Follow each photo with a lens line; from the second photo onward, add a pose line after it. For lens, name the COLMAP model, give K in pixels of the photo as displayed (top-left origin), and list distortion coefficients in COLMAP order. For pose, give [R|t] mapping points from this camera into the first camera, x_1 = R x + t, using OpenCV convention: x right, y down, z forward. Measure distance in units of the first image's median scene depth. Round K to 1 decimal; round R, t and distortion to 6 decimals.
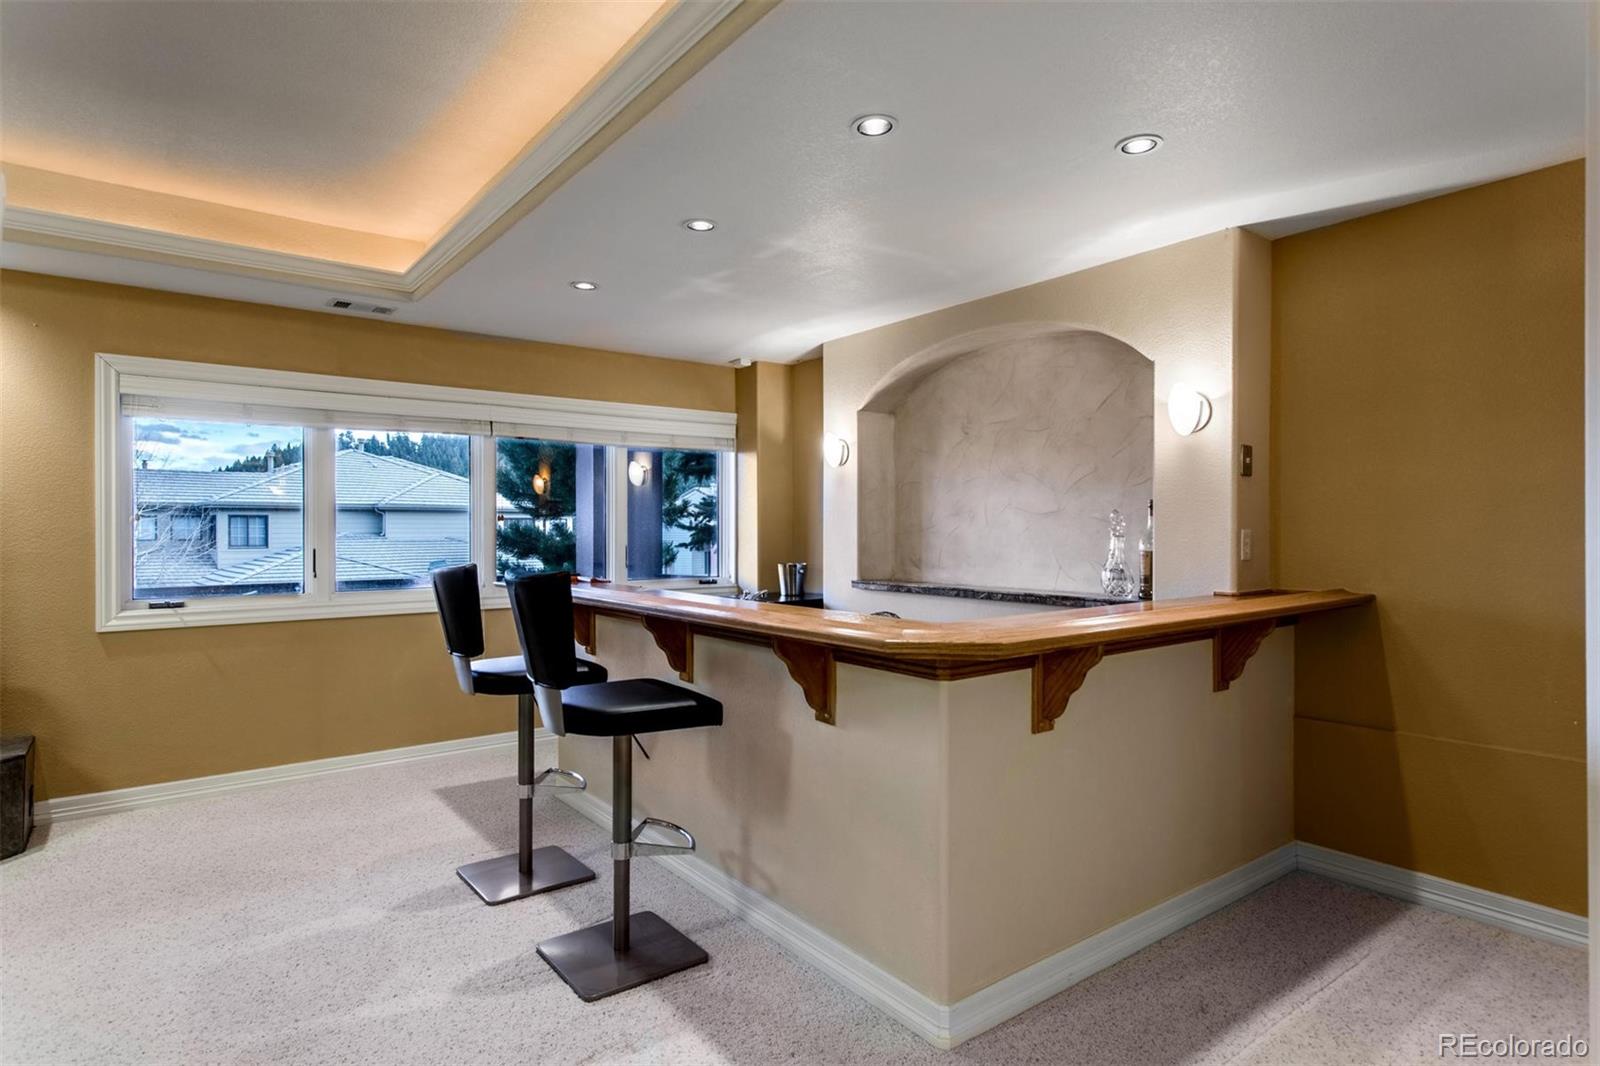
lens RADIAL K [[874.3, 0, 804.2], [0, 874.3, 530.1], [0, 0, 1]] dist [0.000392, 0.000216]
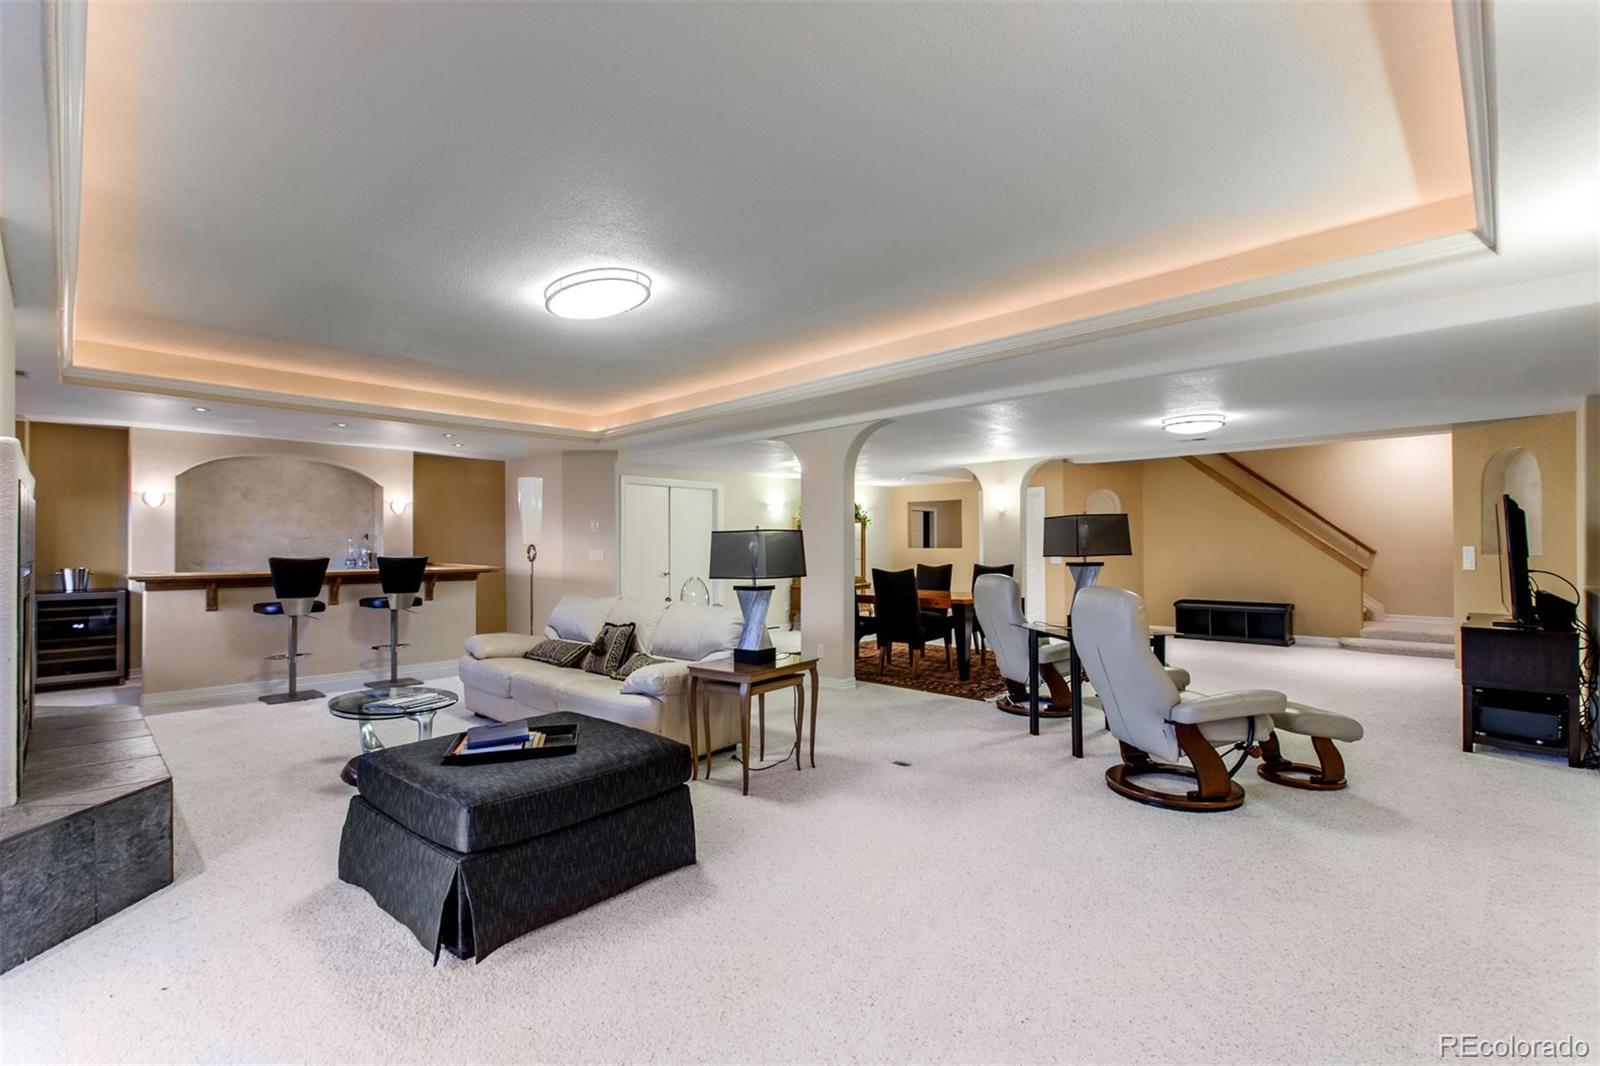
lens RADIAL K [[708.6, 0, 803.2], [0, 708.6, 538.9], [0, 0, 1]] dist [0.016222, -0.004000]
pose [[-0.141400, 0.013124, 0.989866, -1.754589], [-0.003295, 0.999900, -0.013728, 0.004684], [-0.989947, -0.005203, -0.141343, -0.035199]]
